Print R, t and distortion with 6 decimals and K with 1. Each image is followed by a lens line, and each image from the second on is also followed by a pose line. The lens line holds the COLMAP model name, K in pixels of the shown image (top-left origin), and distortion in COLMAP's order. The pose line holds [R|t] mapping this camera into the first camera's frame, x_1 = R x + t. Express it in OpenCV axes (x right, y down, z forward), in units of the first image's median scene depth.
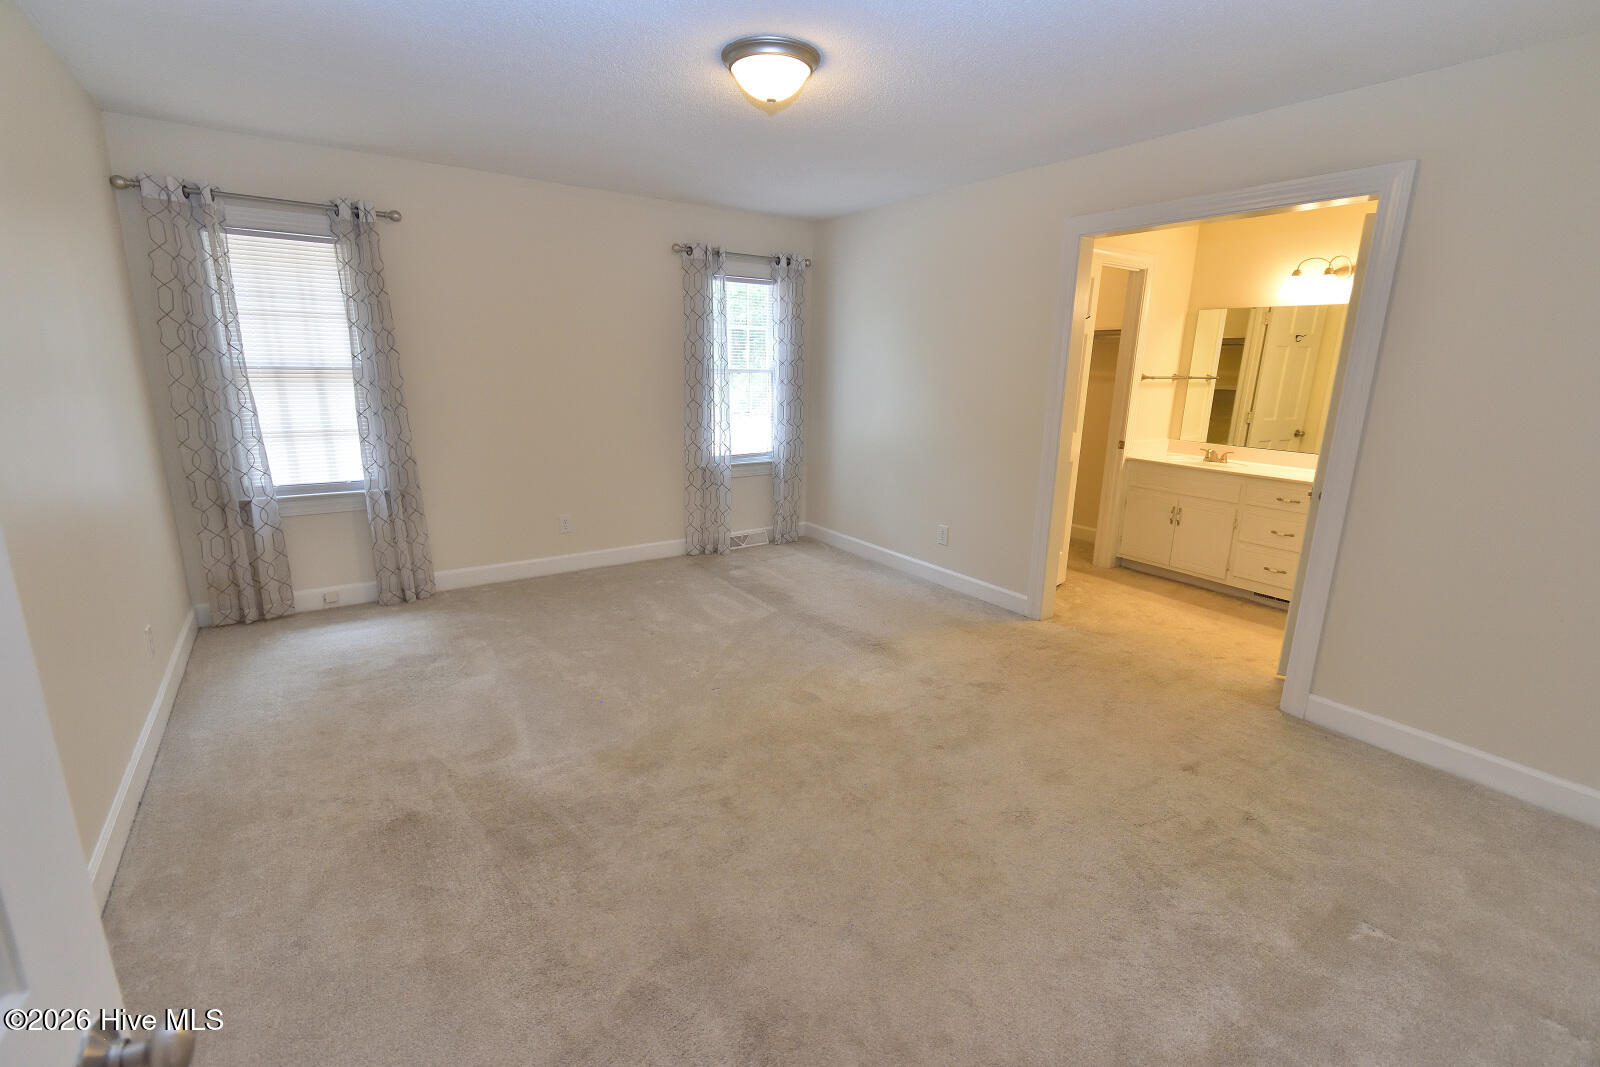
lens RADIAL K [[703.3, 0, 806.9], [0, 703.3, 527.8], [0, 0, 1]] dist [0.002829, -0.001000]
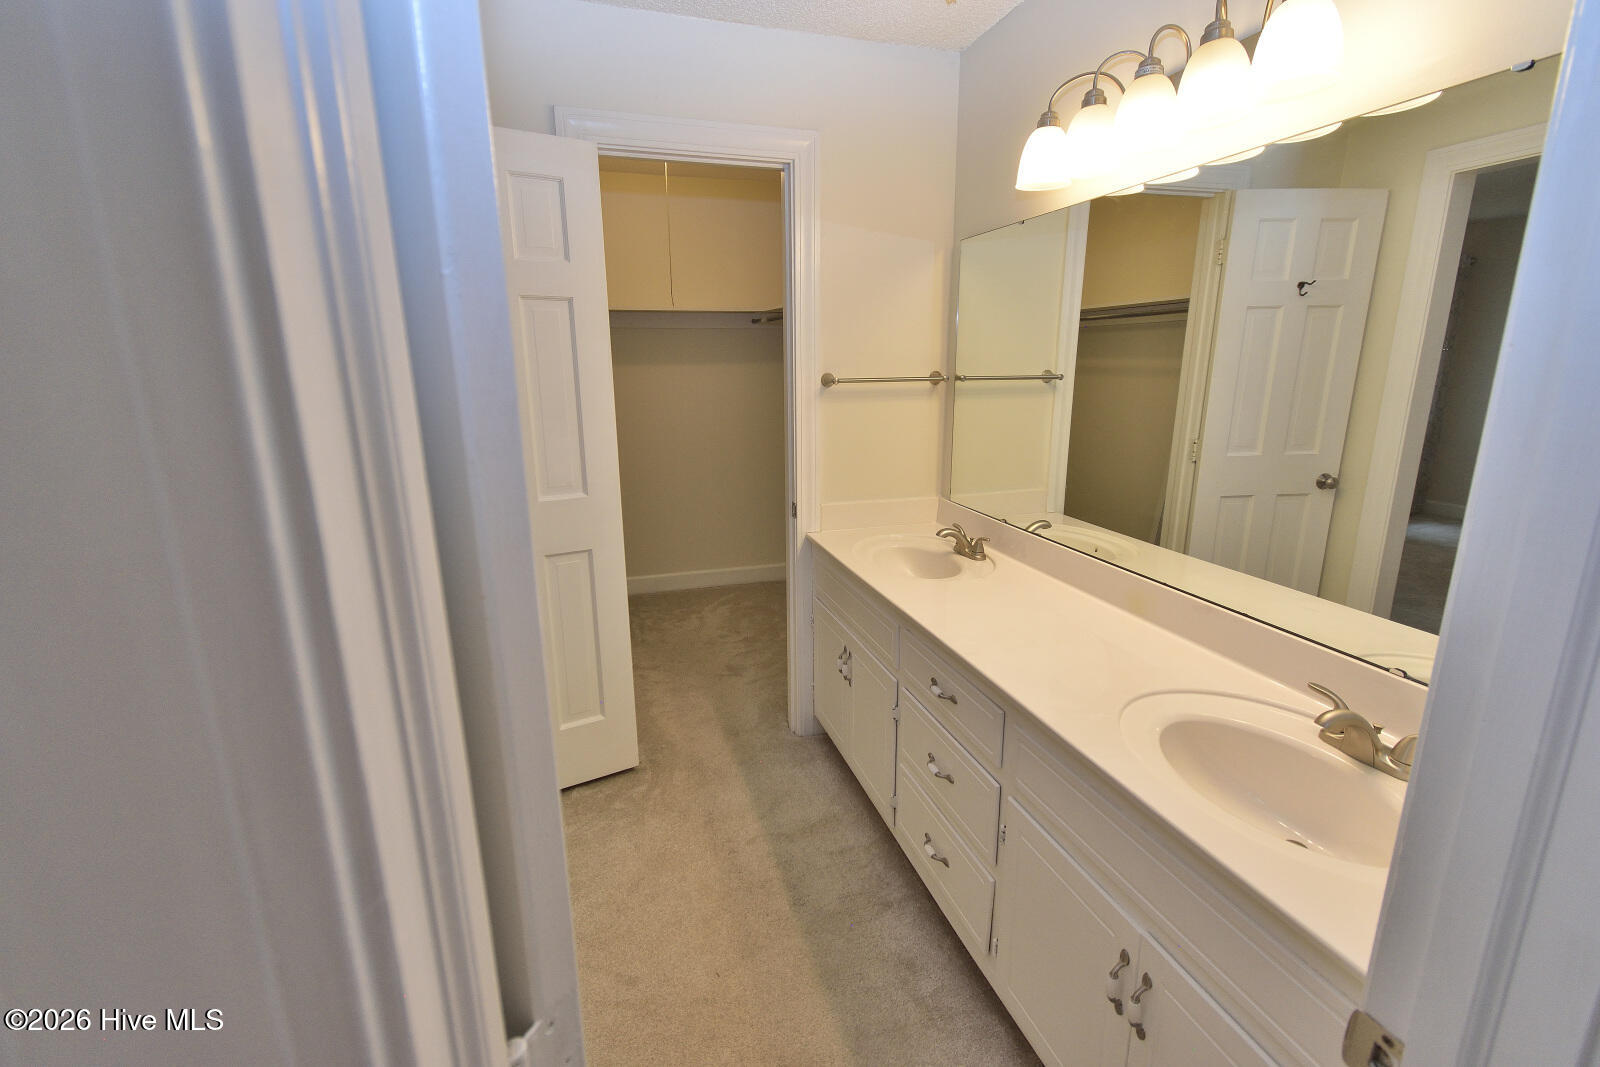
lens RADIAL K [[703.3, 0, 806.9], [0, 703.3, 527.8], [0, 0, 1]] dist [0.002829, -0.001000]
pose [[0.951526, 0.045066, -0.304248, 0.594081], [-0.043088, 0.998984, 0.013216, -0.109041], [0.304534, 0.000534, 0.952501, 0.489555]]
